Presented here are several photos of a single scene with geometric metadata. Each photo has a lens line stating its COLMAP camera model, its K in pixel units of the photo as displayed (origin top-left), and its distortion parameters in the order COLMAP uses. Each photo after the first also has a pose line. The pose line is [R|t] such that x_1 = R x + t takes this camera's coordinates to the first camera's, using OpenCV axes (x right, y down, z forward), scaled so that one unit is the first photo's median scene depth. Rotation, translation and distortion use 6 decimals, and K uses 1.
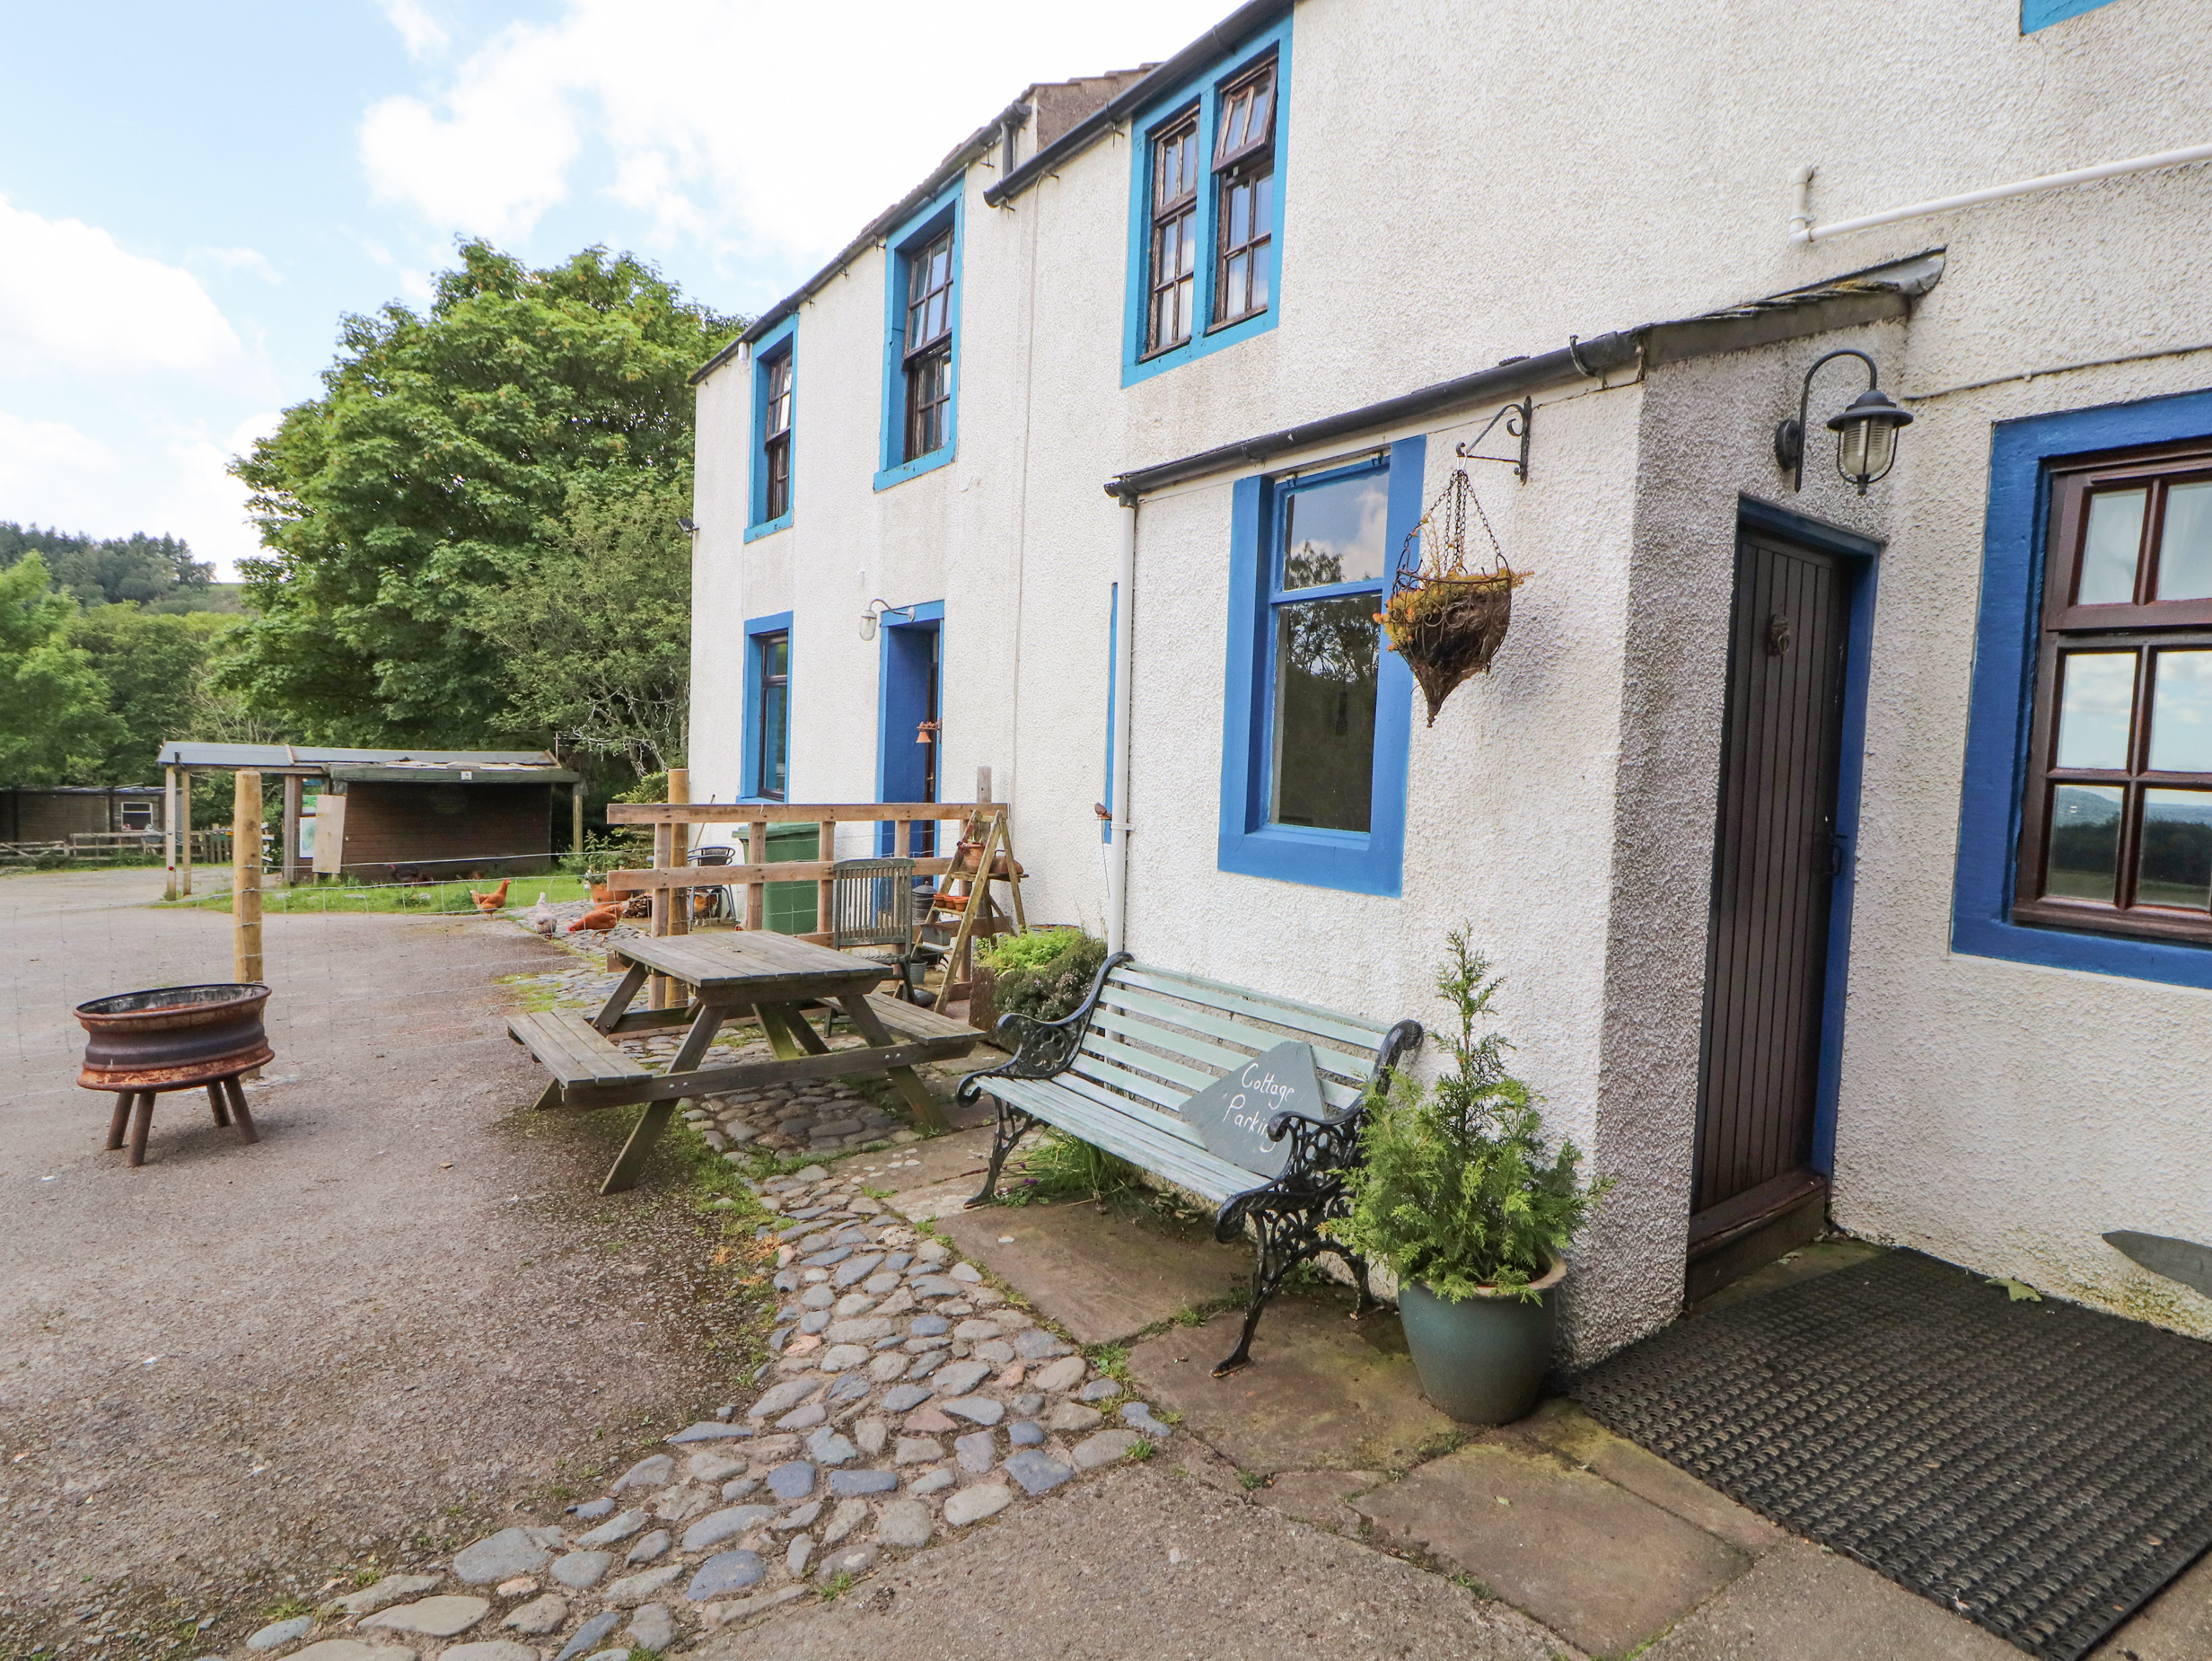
lens RADIAL K [[1210.6, 0, 1106.0], [0, 1210.6, 830.5], [0, 0, 1]] dist [-0.006429, -0.002832]
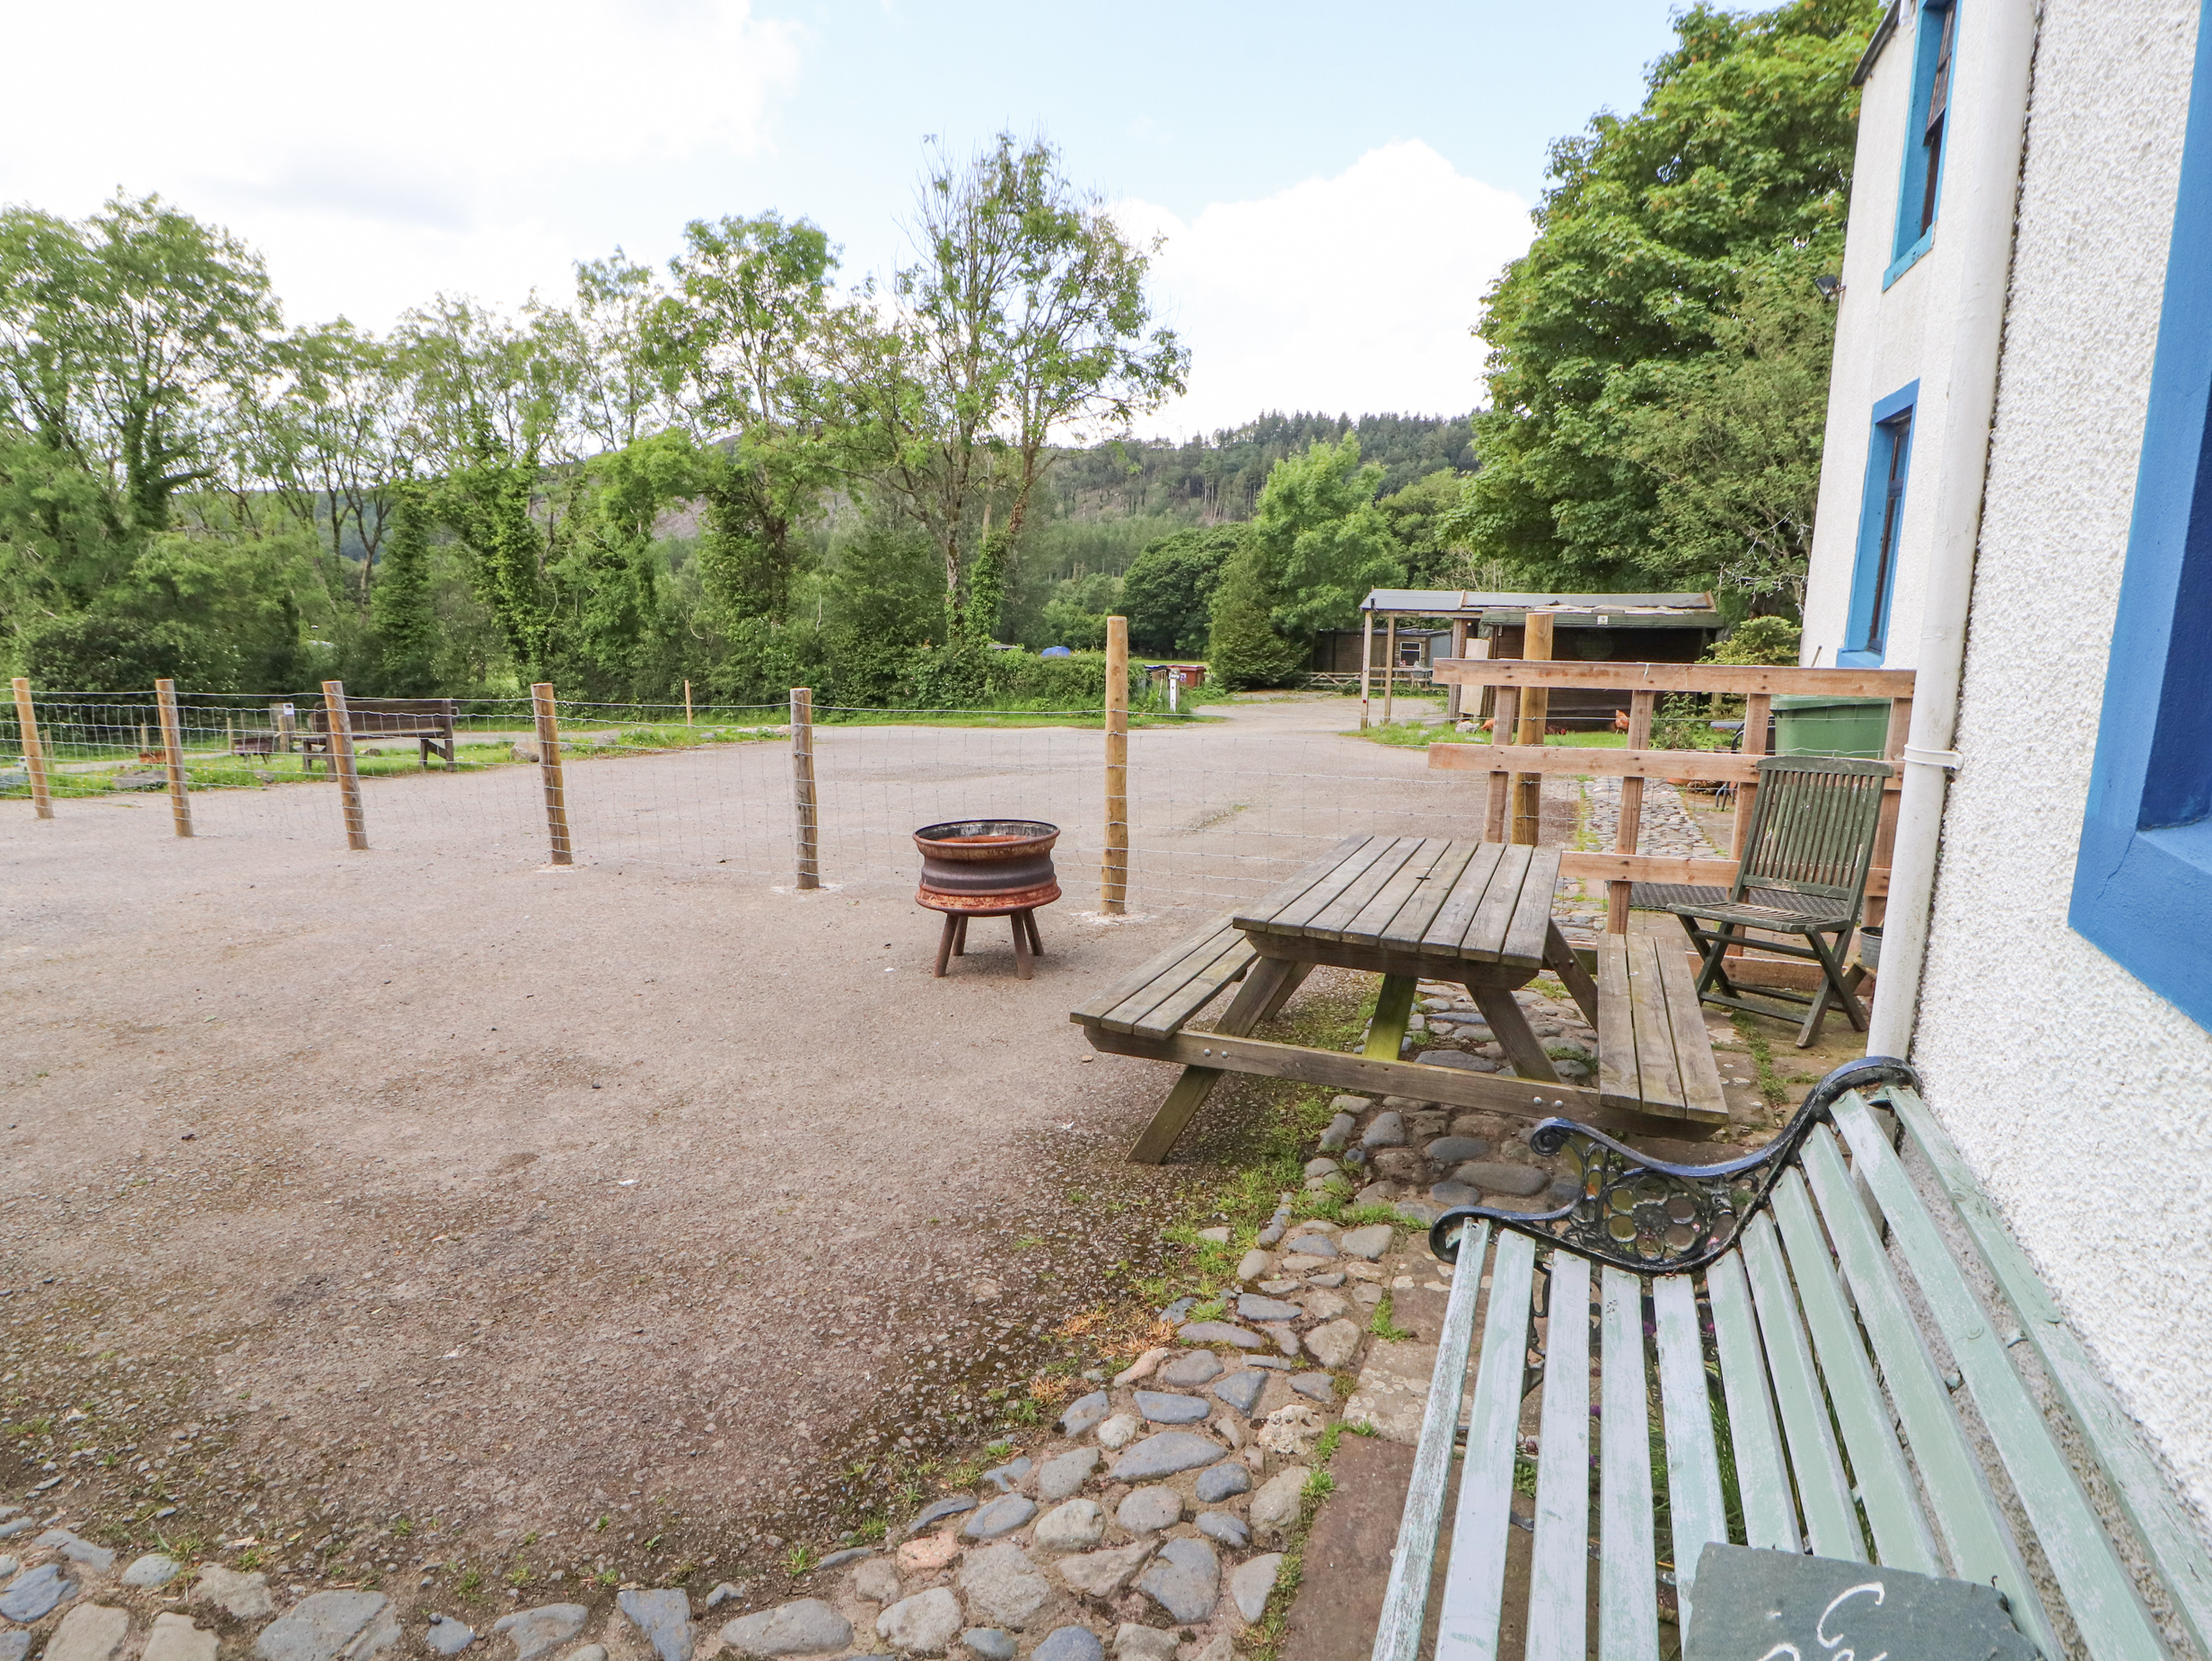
lens RADIAL K [[1208.4, 0, 1124.0], [0, 1208.4, 820.2], [0, 0, 1]] dist [0.001963, -0.014730]
pose [[0.556459, 0.137909, -0.819350, 0.051733], [-0.039501, 0.989405, 0.139705, -0.007451], [0.829935, -0.045375, 0.556011, 0.148389]]
